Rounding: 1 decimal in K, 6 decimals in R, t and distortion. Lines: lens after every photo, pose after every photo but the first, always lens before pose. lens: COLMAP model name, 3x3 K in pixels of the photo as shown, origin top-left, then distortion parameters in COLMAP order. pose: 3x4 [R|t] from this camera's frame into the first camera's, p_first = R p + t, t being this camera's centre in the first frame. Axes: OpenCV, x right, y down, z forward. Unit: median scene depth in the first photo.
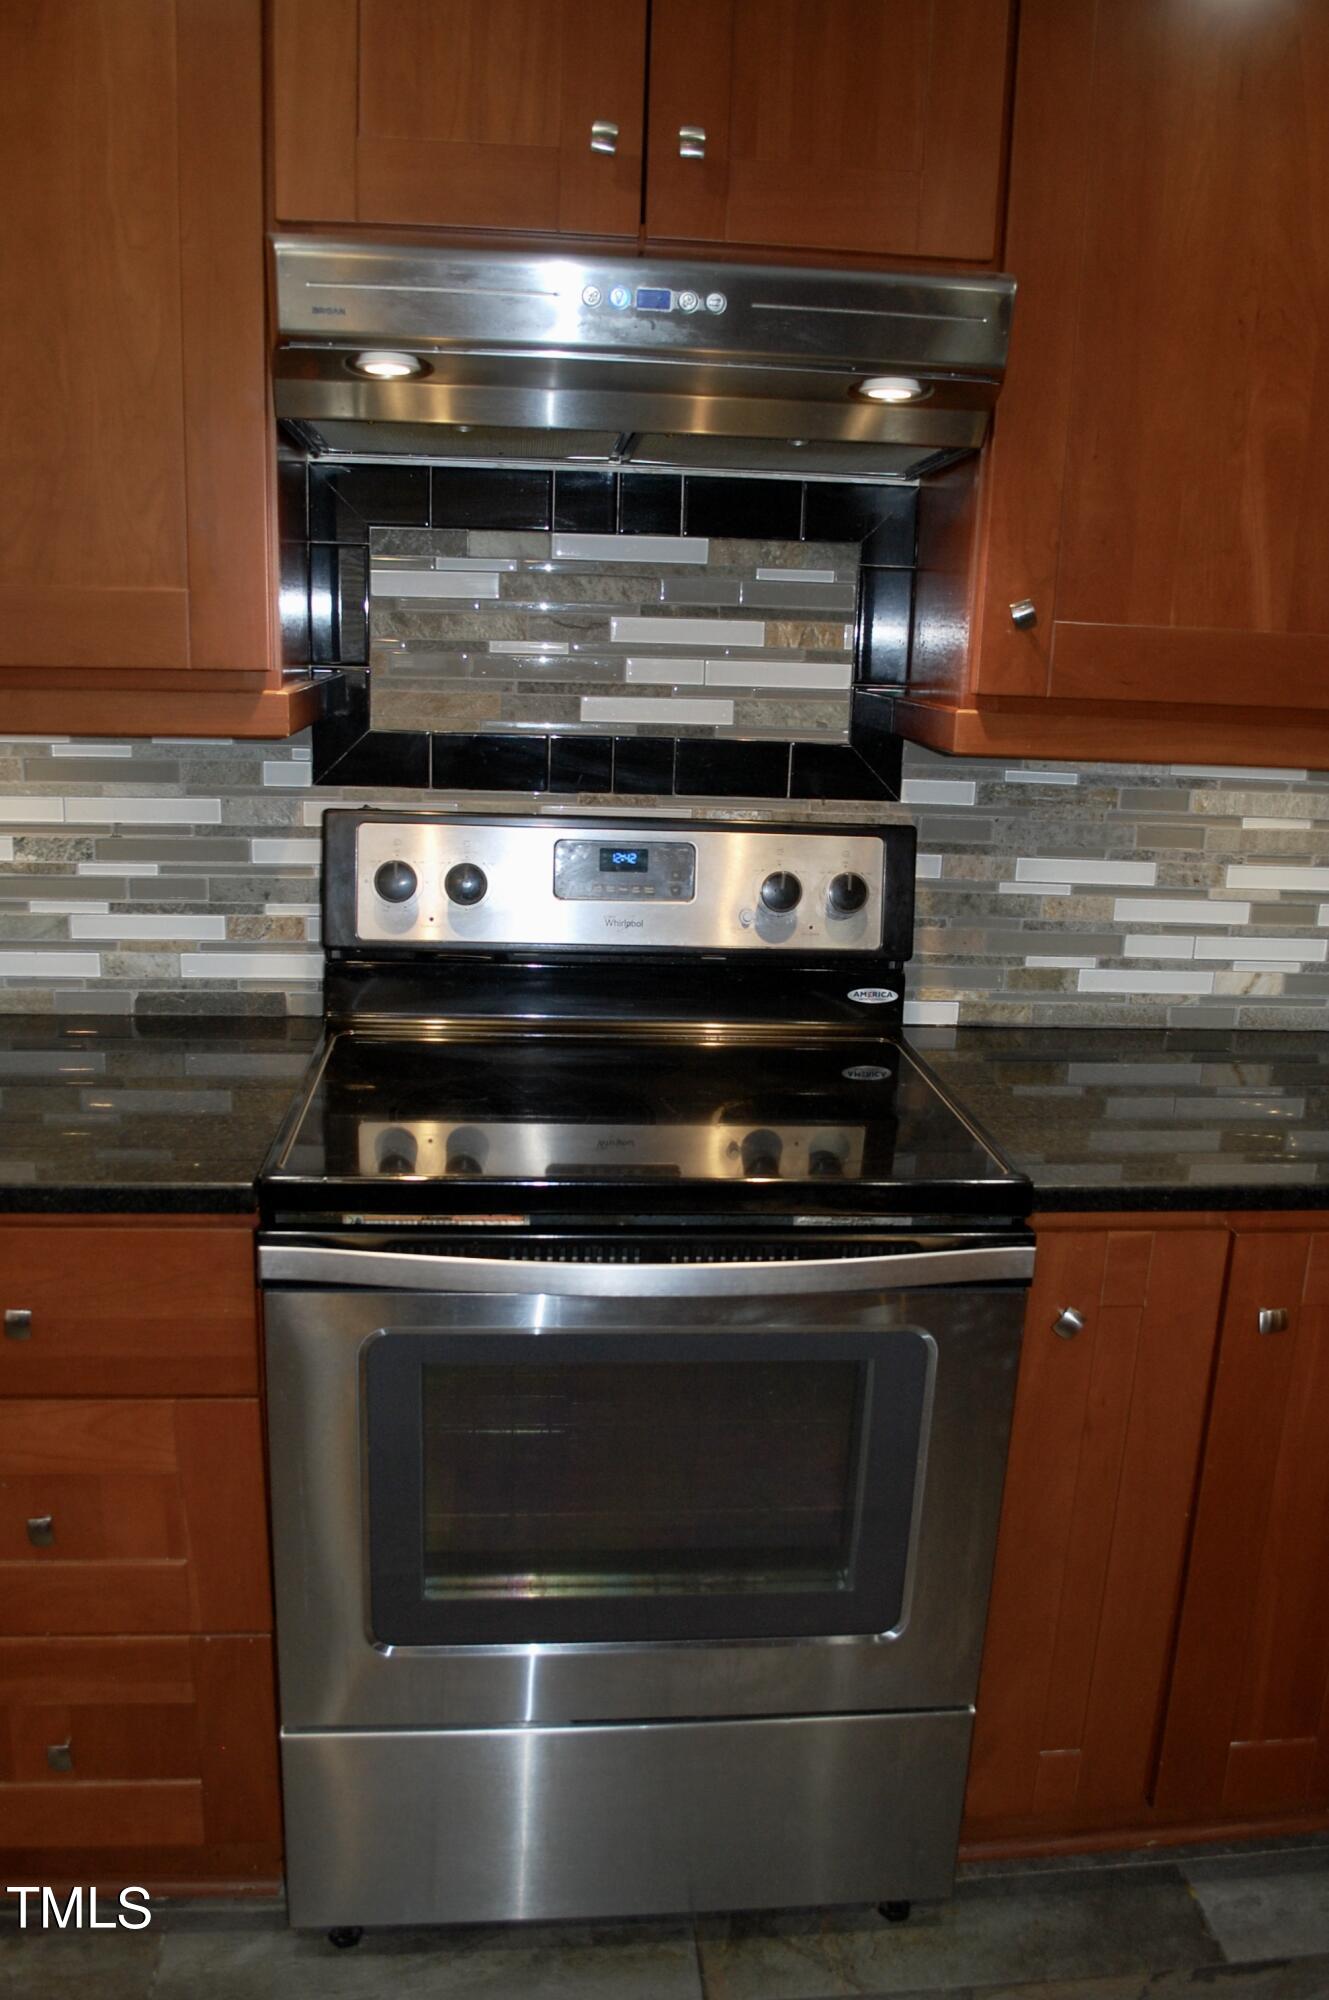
lens RADIAL K [[1578.5, 0, 661.3], [0, 1578.5, 1008.8], [0, 0, 1]] dist [-0.075616, -0.001284]
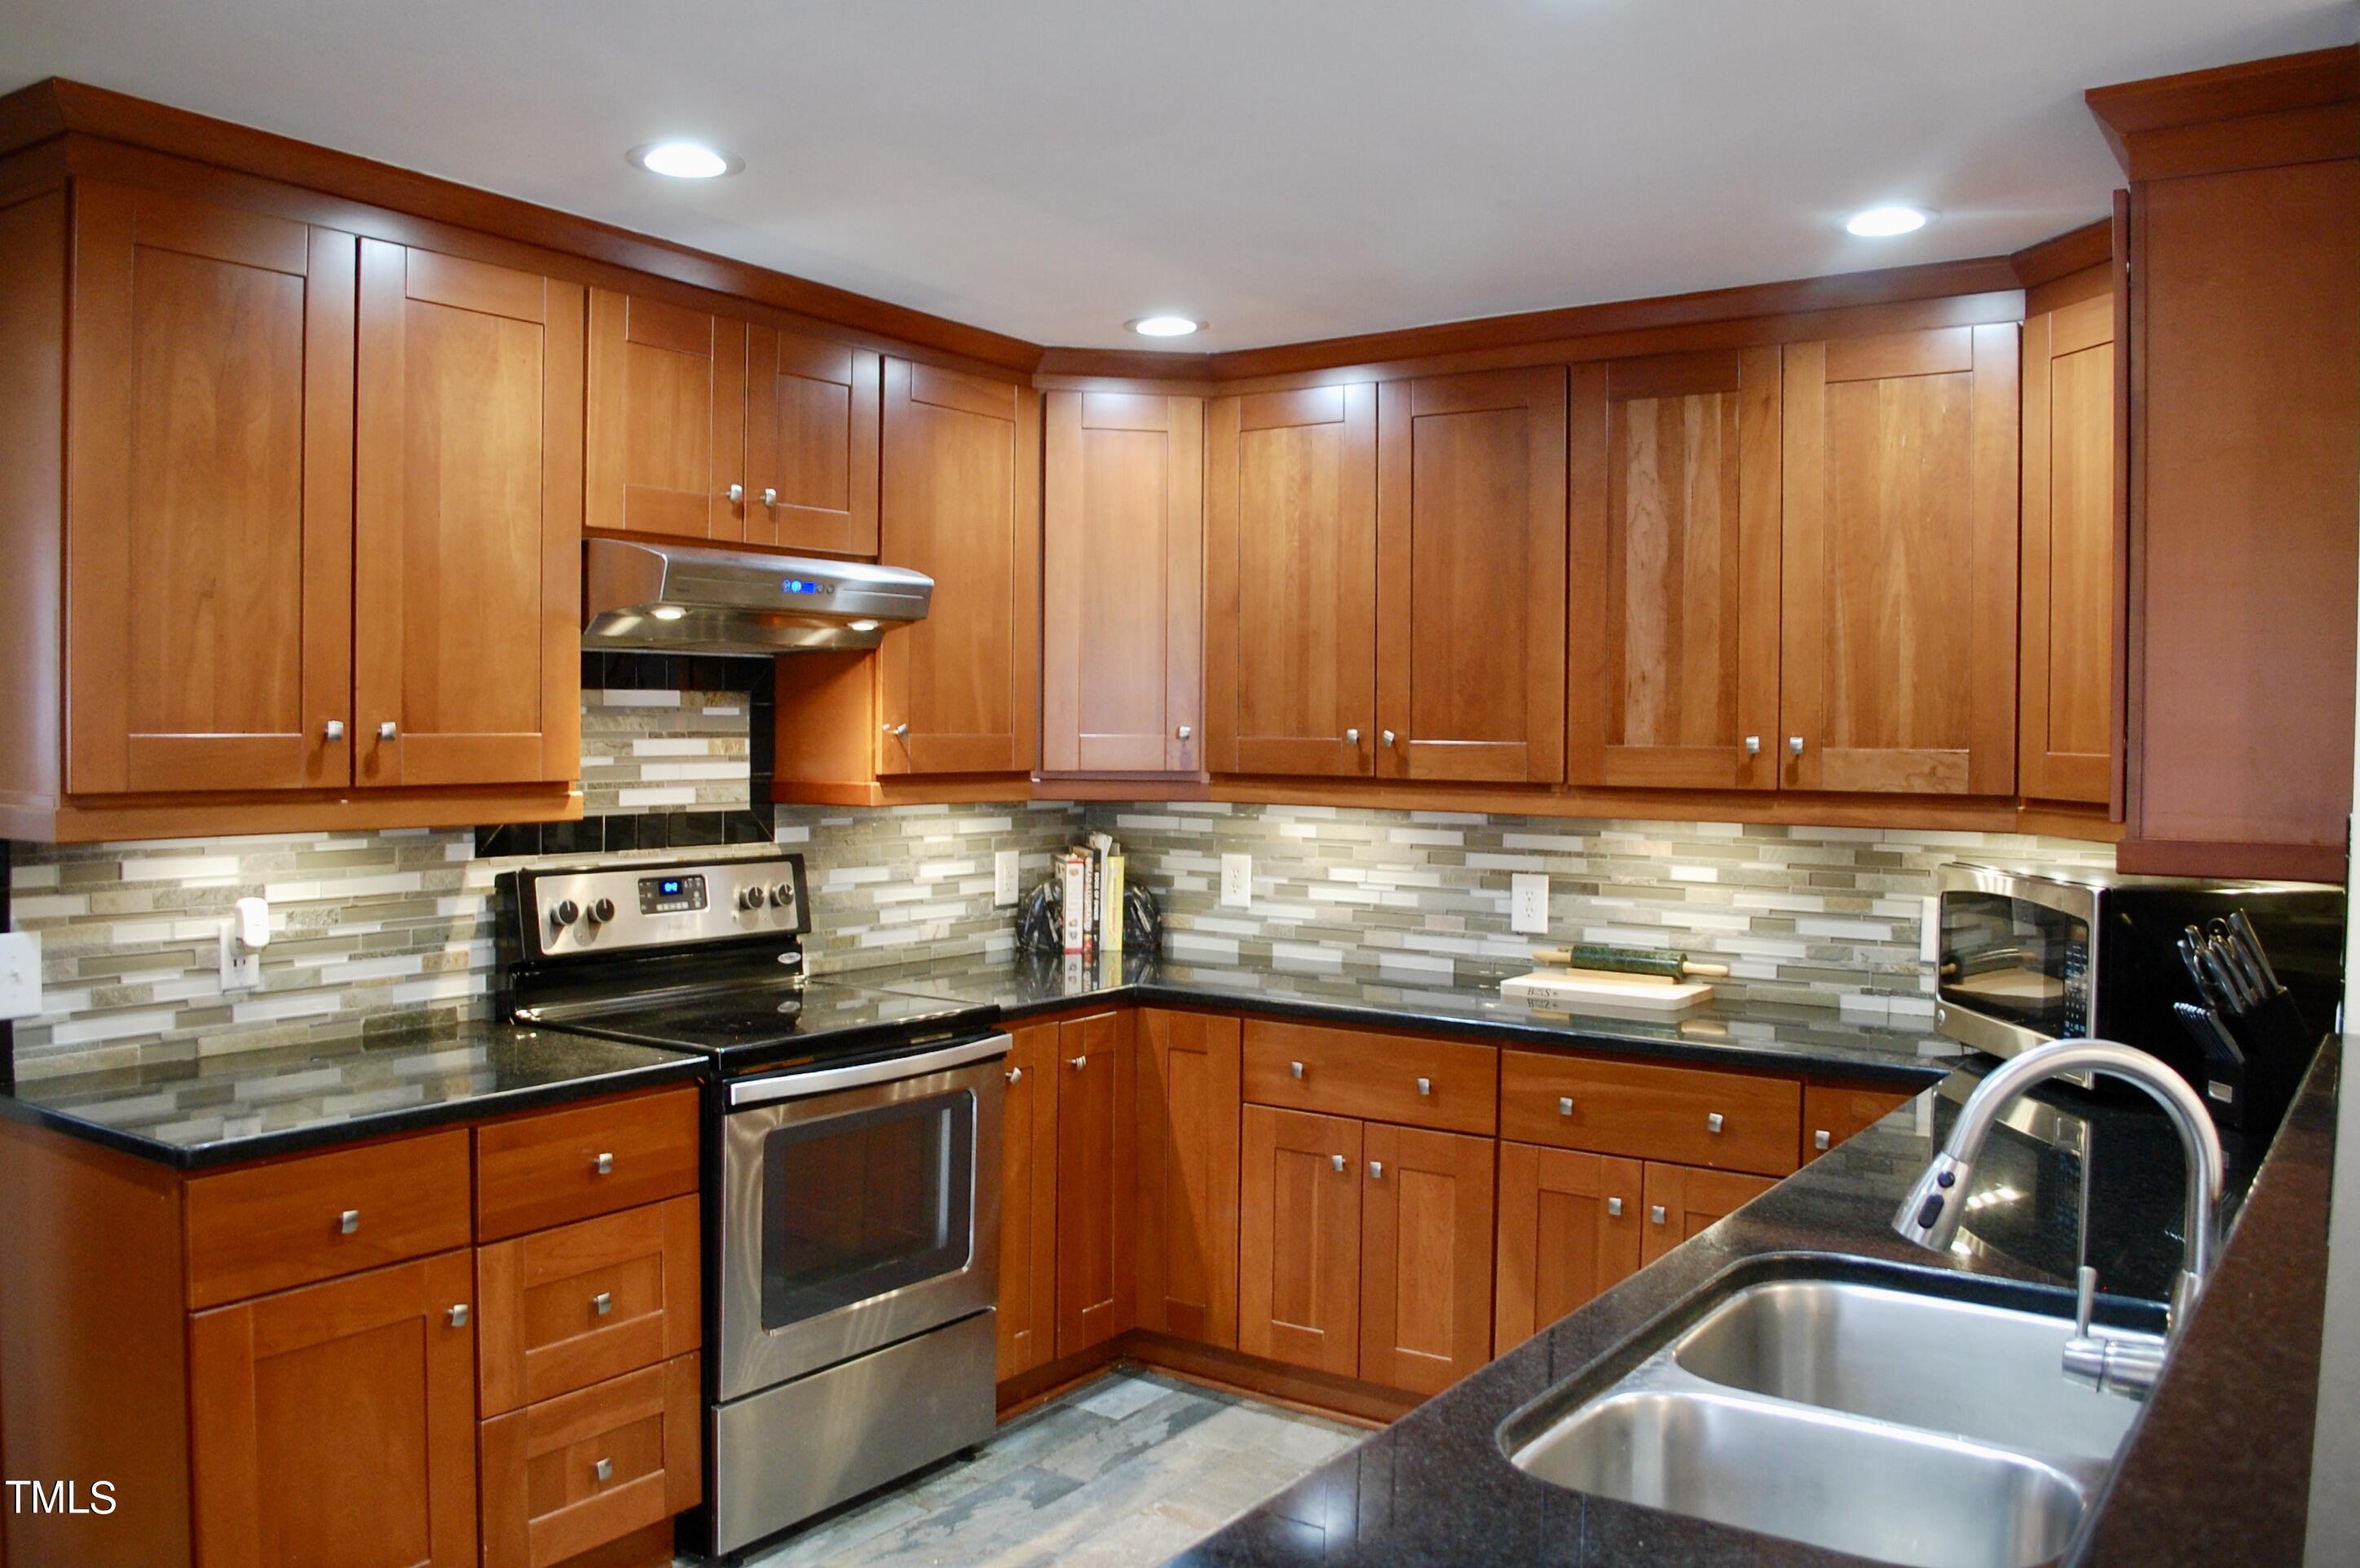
lens RADIAL K [[1862.4, 0, 1181.6], [0, 1862.4, 776.3], [0, 0, 1]] dist [-0.075616, -0.001284]
pose [[0.645309, -0.048961, 0.762351, -1.090289], [0.192451, 0.976176, -0.100211, 0.080938], [-0.739282, 0.211383, 0.639358, -0.596440]]
